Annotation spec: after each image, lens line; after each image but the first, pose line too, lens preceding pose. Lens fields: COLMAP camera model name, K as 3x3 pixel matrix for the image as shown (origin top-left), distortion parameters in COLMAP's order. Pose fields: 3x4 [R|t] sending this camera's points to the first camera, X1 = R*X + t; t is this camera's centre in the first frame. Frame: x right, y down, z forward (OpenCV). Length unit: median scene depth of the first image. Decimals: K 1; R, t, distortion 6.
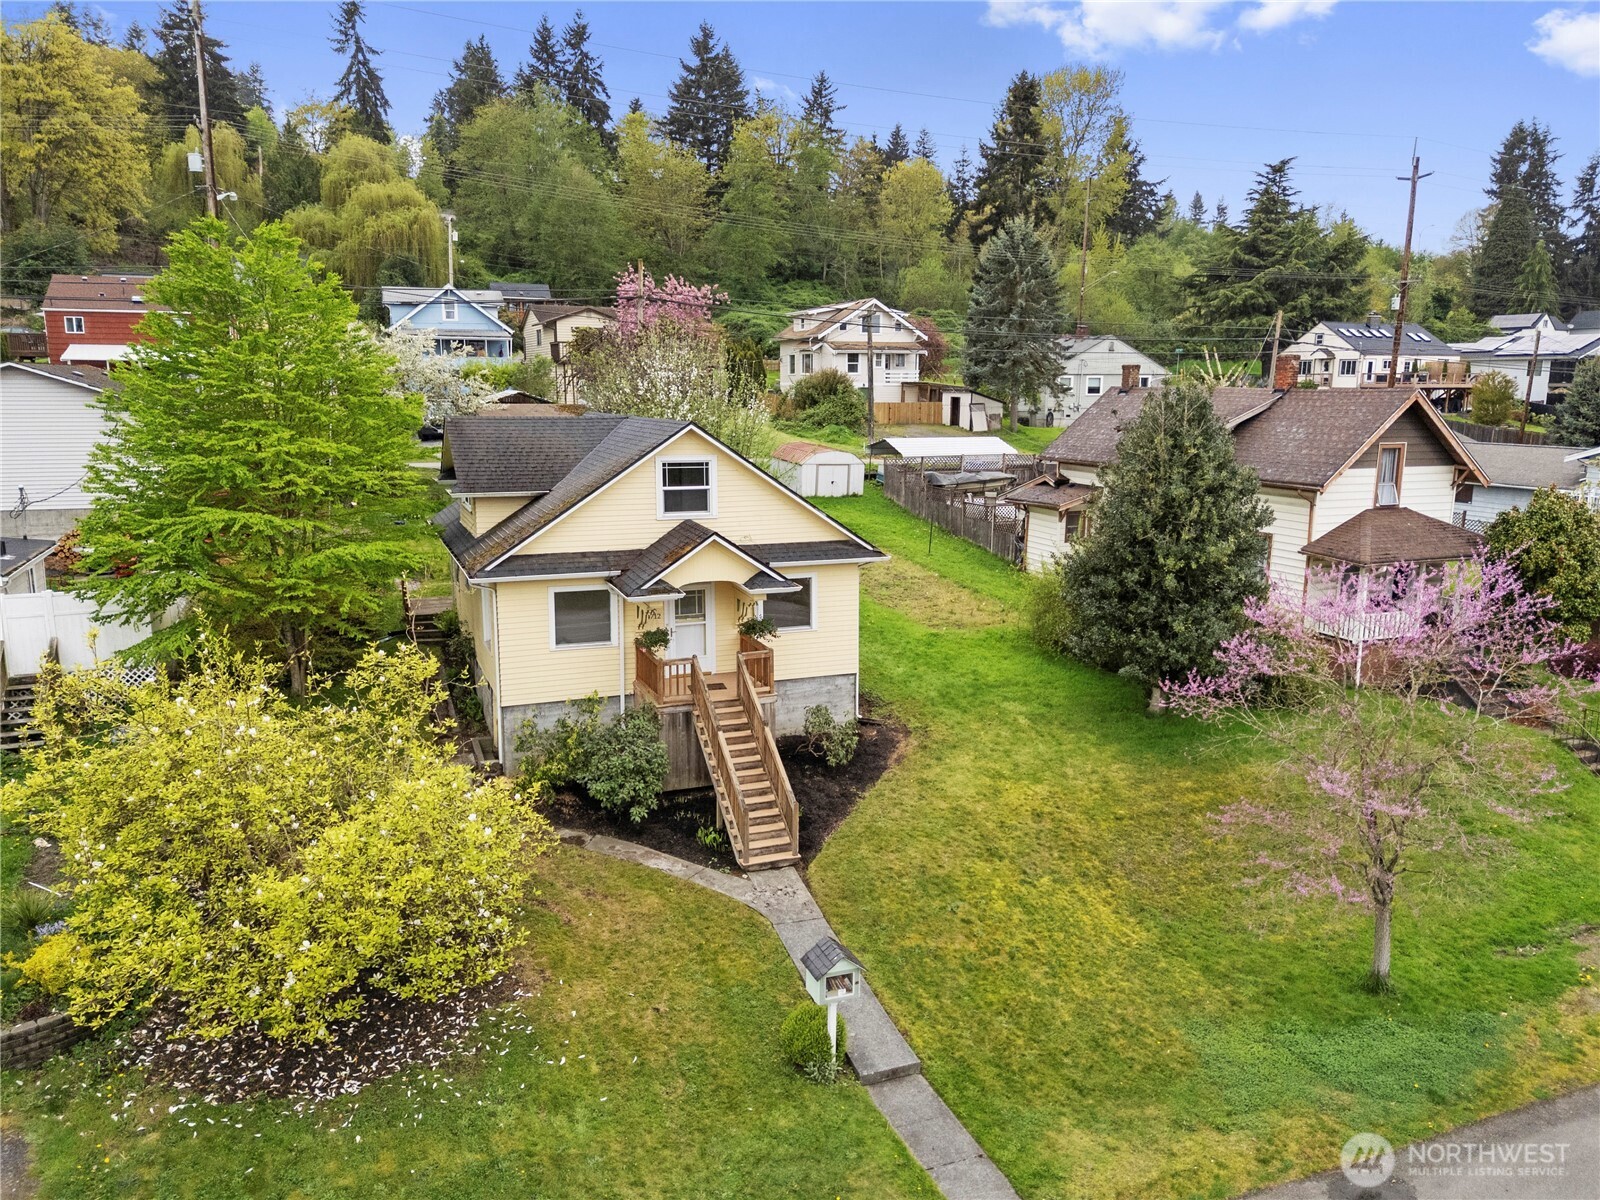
lens RADIAL K [[1165.9, 0, 793.1], [0, 1165.9, 607.5], [0, 0, 1]] dist [0.061593, -0.055507]
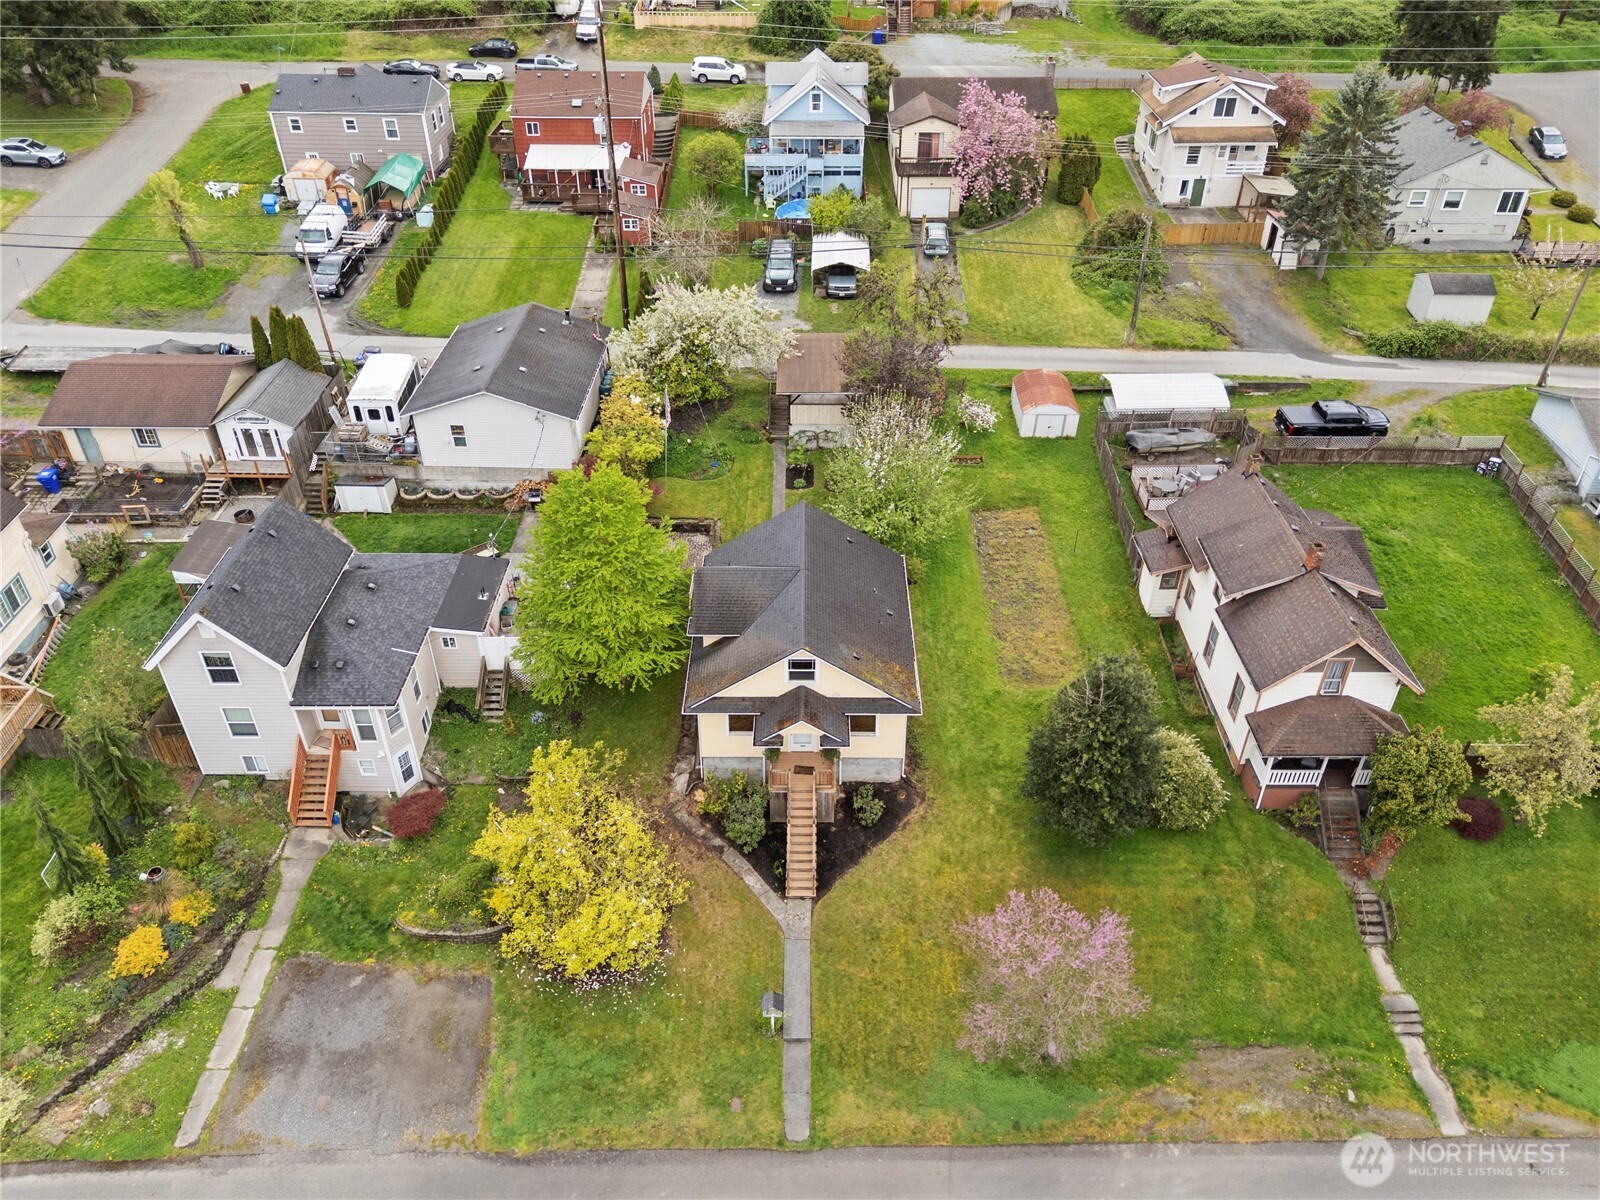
lens RADIAL K [[1165.9, 0, 798.6], [0, 1165.9, 596.3], [0, 0, 1]] dist [0.061593, -0.055507]
pose [[0.927707, 0.215144, -0.305077, 0.394454], [-0.059853, 0.892375, 0.447307, -0.938302], [0.368479, -0.396711, 0.840740, -0.415060]]
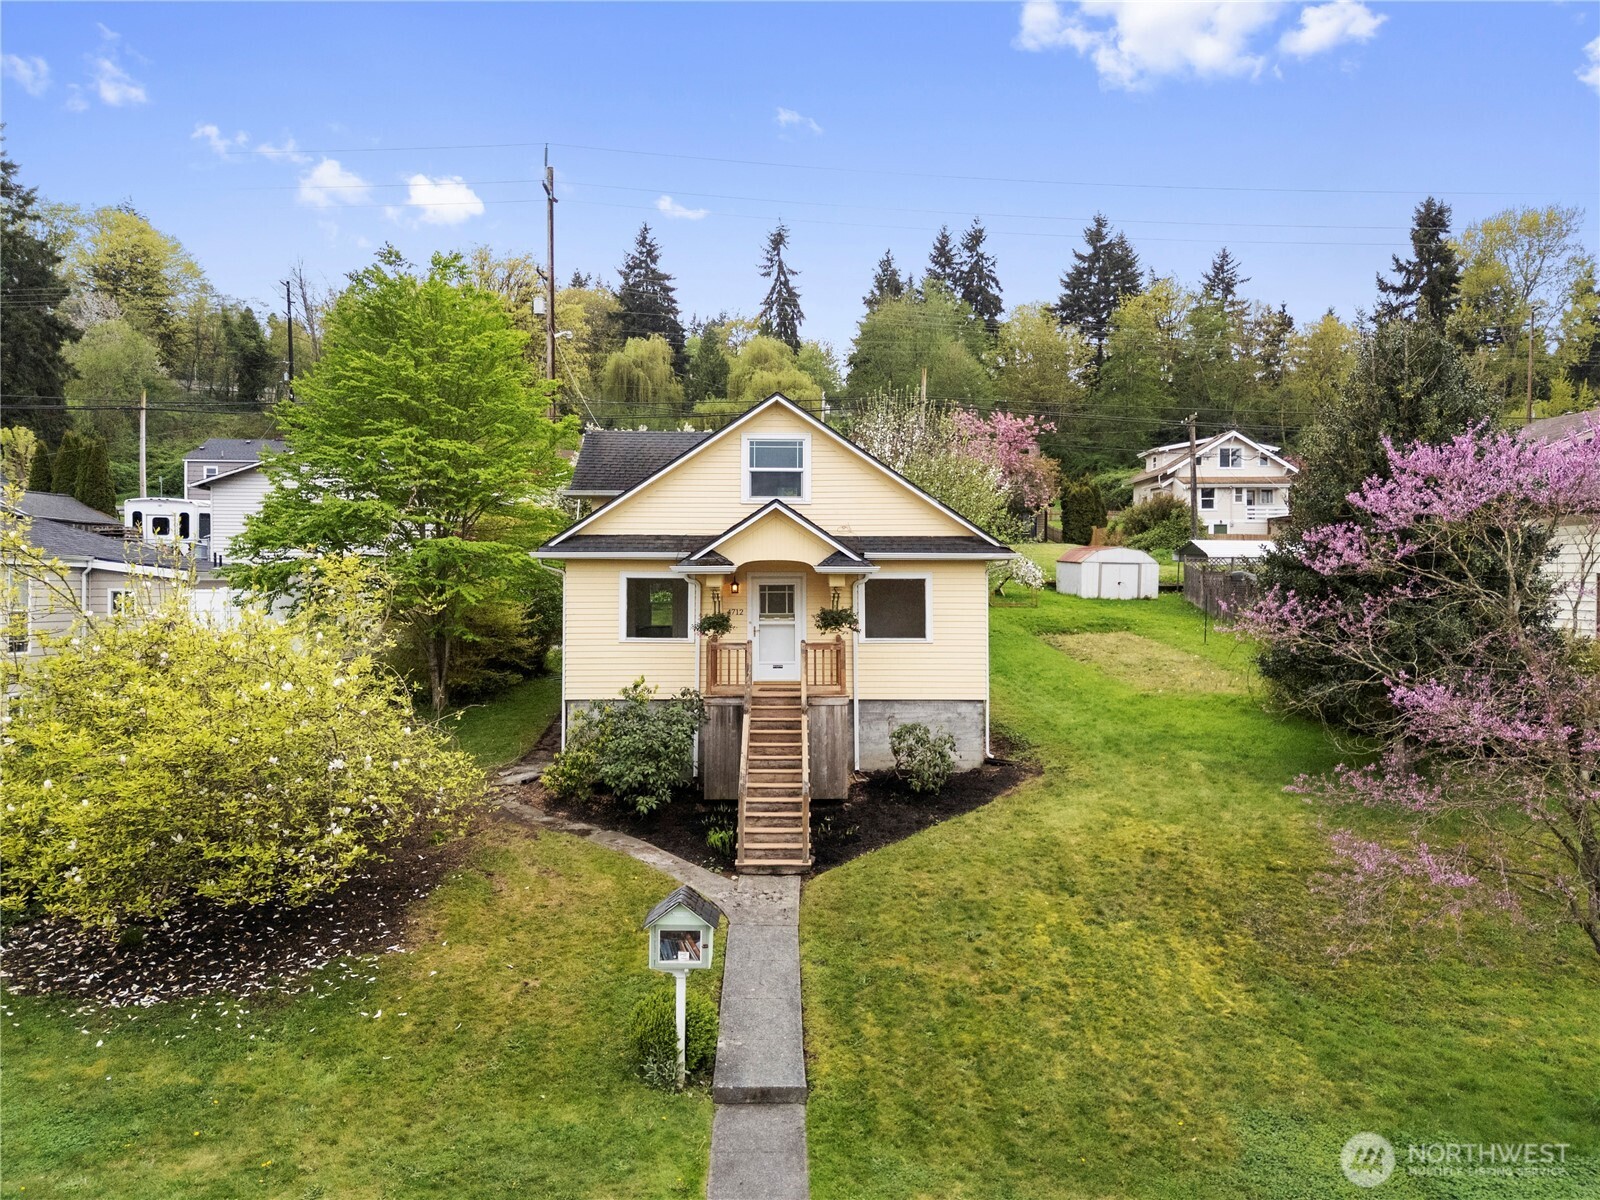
lens RADIAL K [[1165.9, 0, 801.7], [0, 1165.9, 599.2], [0, 0, 1]] dist [0.061593, -0.055507]
pose [[0.937597, 0.001267, -0.347720, 0.225382], [-0.064650, 0.983193, -0.170740, 0.139268], [0.341660, 0.182565, 0.921921, 0.184814]]
